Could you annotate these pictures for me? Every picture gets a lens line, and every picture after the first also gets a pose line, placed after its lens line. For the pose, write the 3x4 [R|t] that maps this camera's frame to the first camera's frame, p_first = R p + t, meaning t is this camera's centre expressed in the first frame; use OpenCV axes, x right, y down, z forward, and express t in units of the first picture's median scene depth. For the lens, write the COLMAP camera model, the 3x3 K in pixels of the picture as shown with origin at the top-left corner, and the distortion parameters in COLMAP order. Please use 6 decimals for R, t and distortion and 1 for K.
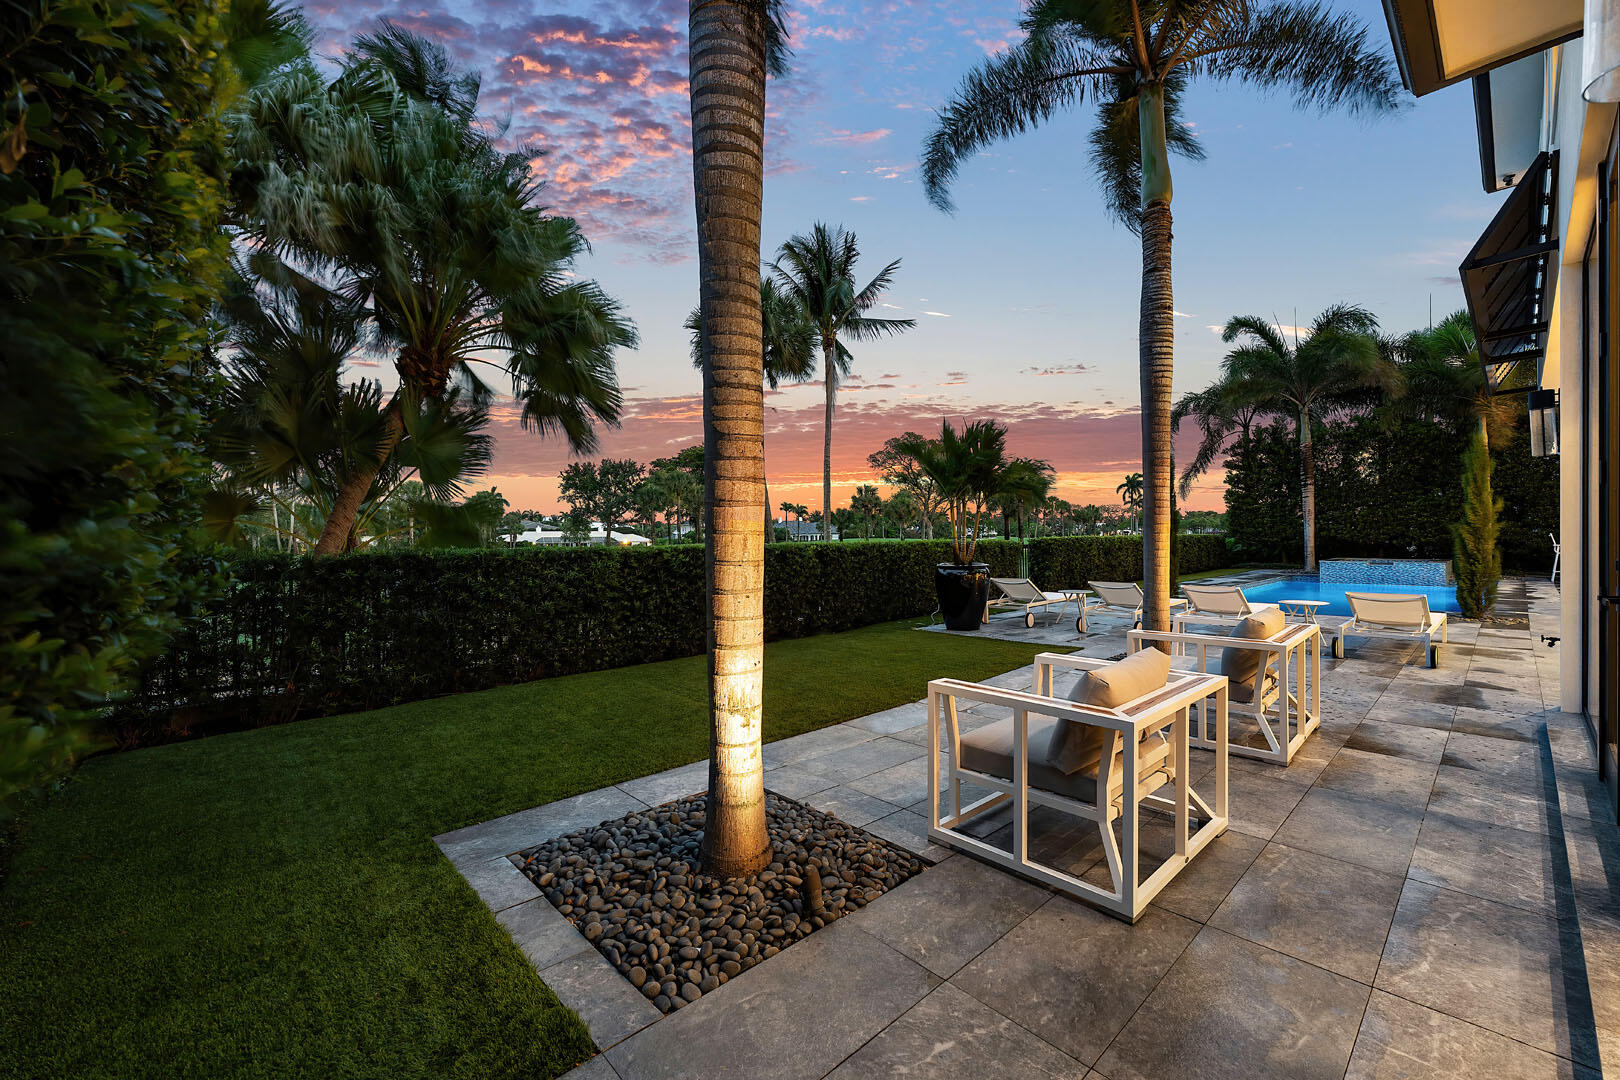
lens RADIAL K [[681.6, 0, 775.7], [0, 681.6, 539.0], [0, 0, 1]] dist [-0.001980, -0.000701]
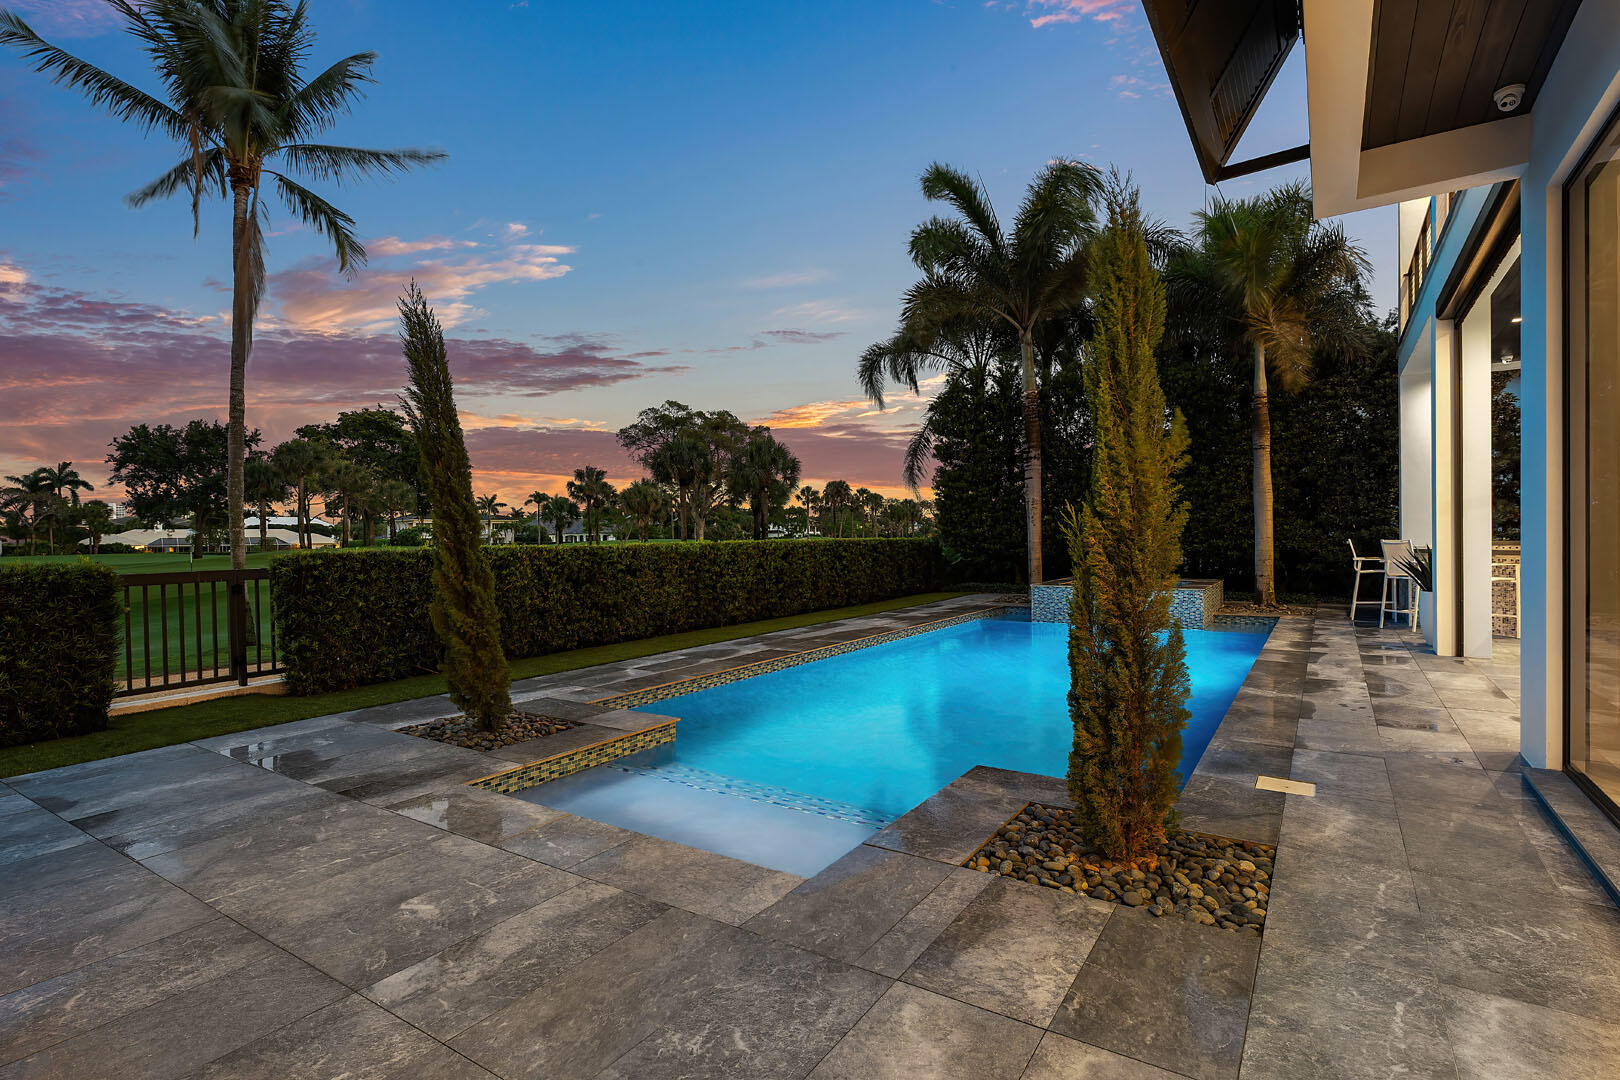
lens RADIAL K [[780.0, 0, 810.0], [0, 780.0, 540.0], [0, 0, 1]] dist [-0.000426, -0.000622]
pose [[0.970457, -0.000561, 0.241274, 0.384772], [0.000359, 1.000000, 0.000885, -0.005838], [-0.241274, -0.000772, 0.970457, 0.335135]]
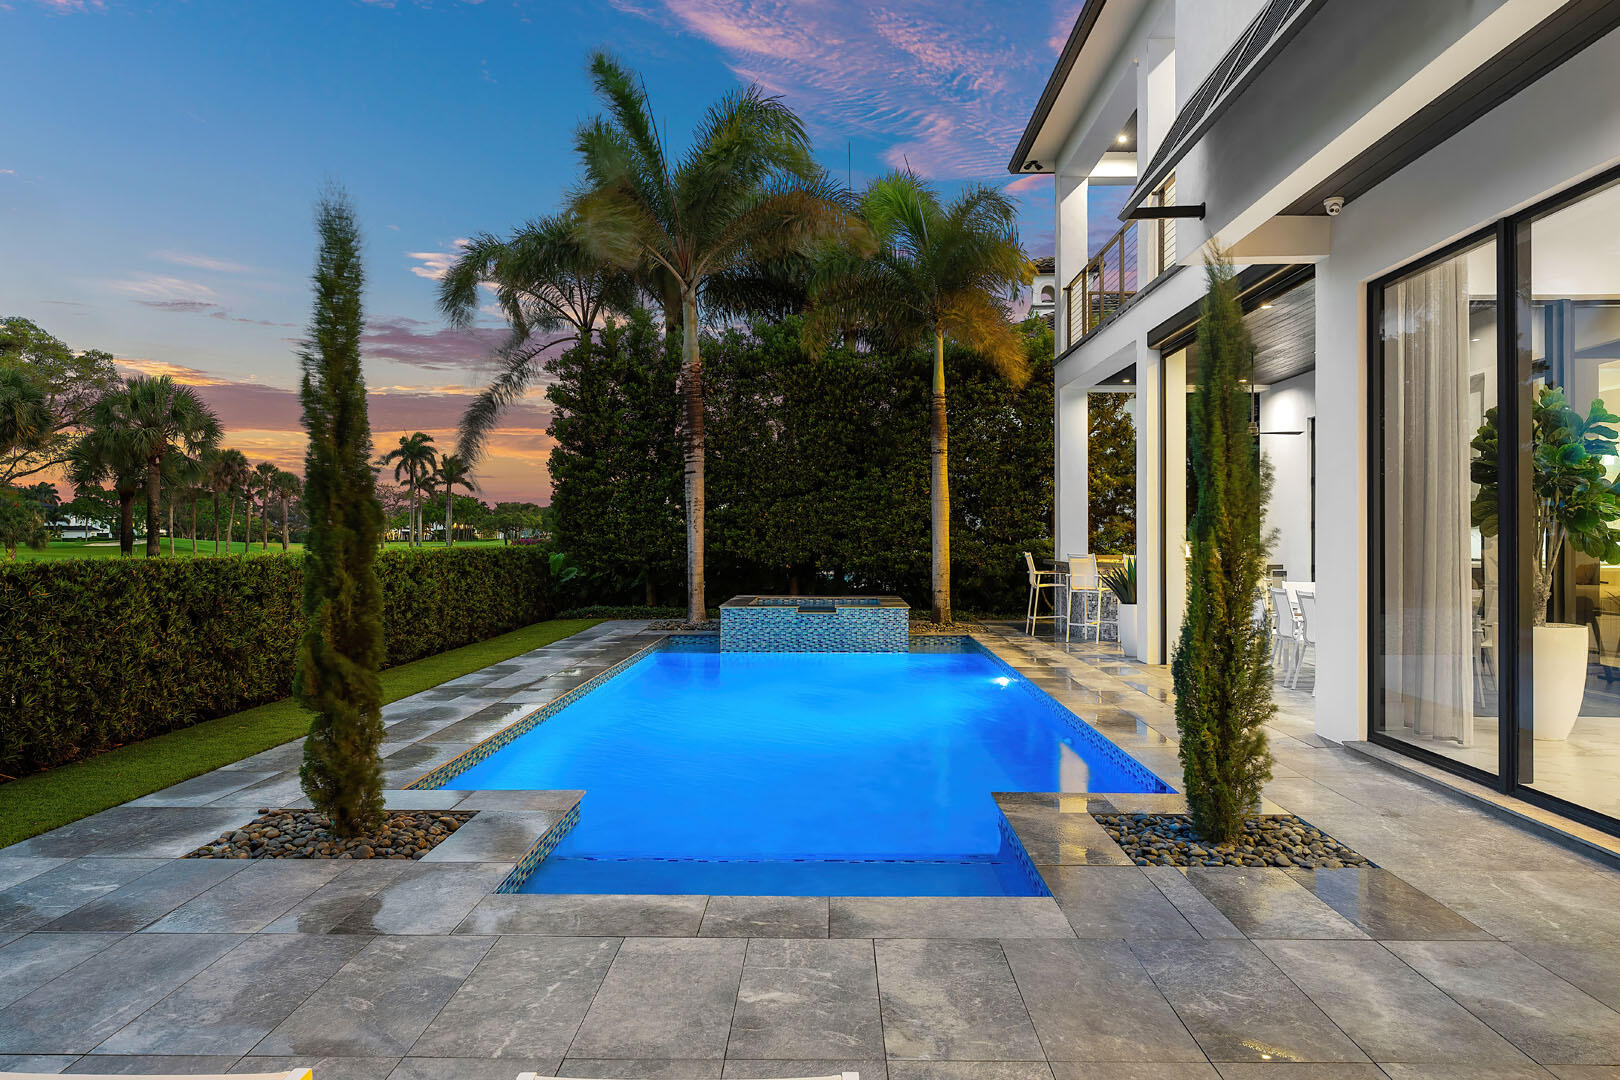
lens RADIAL K [[1101.1, 0, 810.0], [0, 1101.1, 540.0], [0, 0, 1]] dist [0.001600, 0.000802]
pose [[0.684206, 0.010974, 0.729206, 0.241302], [-0.009213, 0.999937, -0.006403, -0.008063], [-0.729231, -0.002337, 0.684264, 0.366535]]
